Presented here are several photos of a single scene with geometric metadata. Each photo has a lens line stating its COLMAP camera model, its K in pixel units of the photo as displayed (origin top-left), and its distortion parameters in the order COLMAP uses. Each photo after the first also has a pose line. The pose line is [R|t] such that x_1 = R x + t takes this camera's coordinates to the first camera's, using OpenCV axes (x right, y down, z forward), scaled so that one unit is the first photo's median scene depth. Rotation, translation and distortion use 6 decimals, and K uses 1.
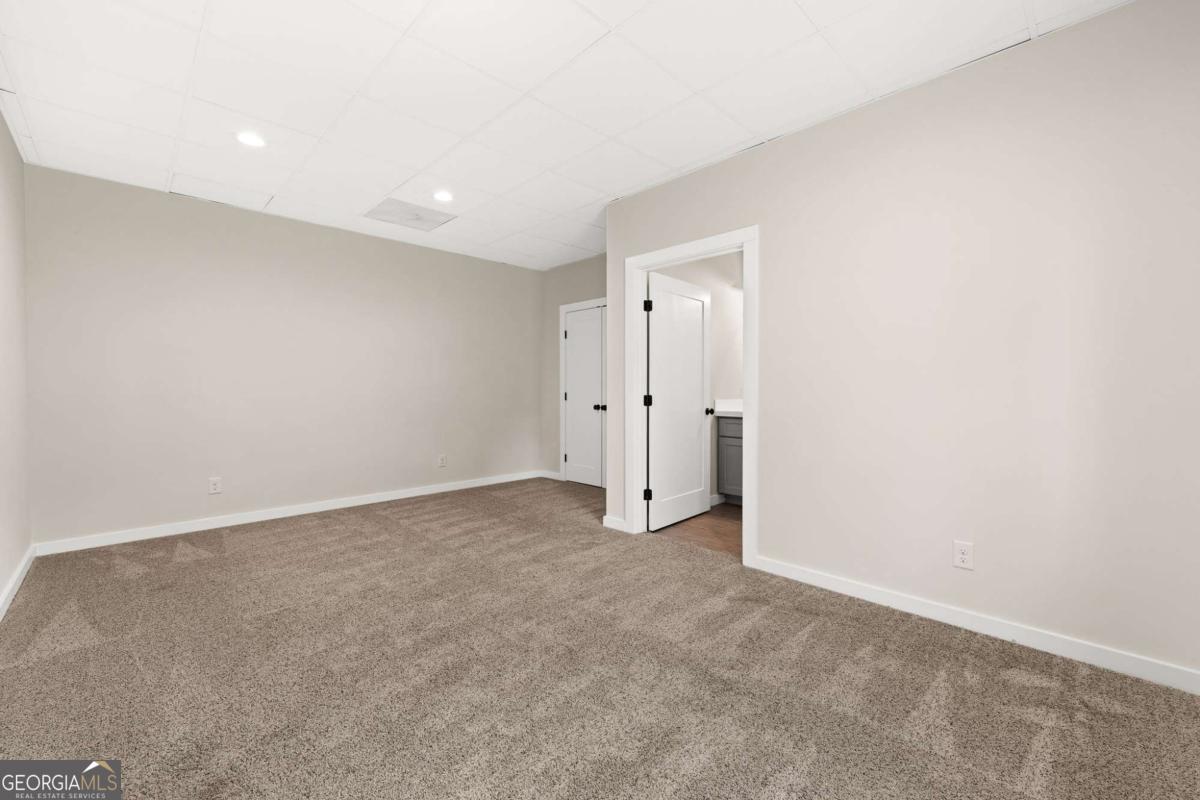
lens RADIAL K [[491.7, 0, 602.2], [0, 491.7, 392.8], [0, 0, 1]] dist [-0.001030, 0.000488]
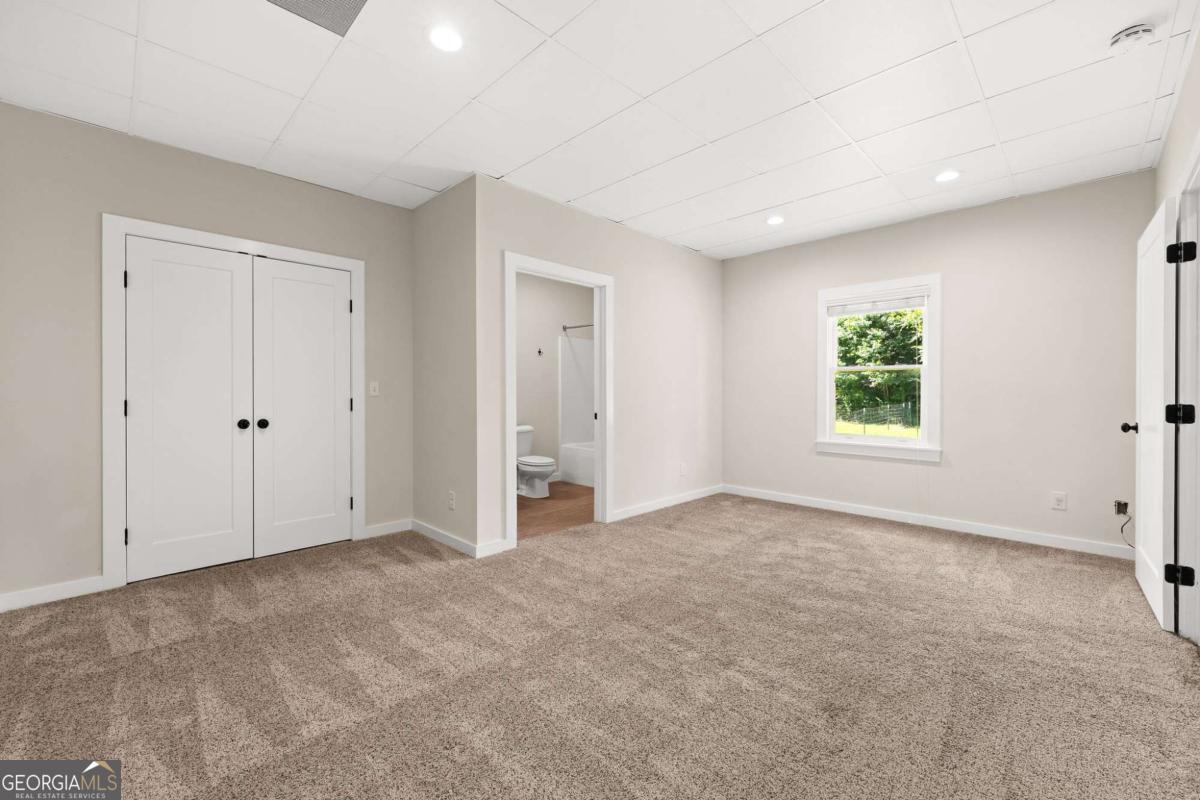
lens RADIAL K [[491.7, 0, 594.7], [0, 491.7, 398.5], [0, 0, 1]] dist [-0.001030, 0.000488]
pose [[-0.013655, -0.008284, 0.999872, -1.013395], [0.007567, 0.999936, 0.008387, -0.006017], [-0.999878, 0.007681, -0.013591, 0.993311]]
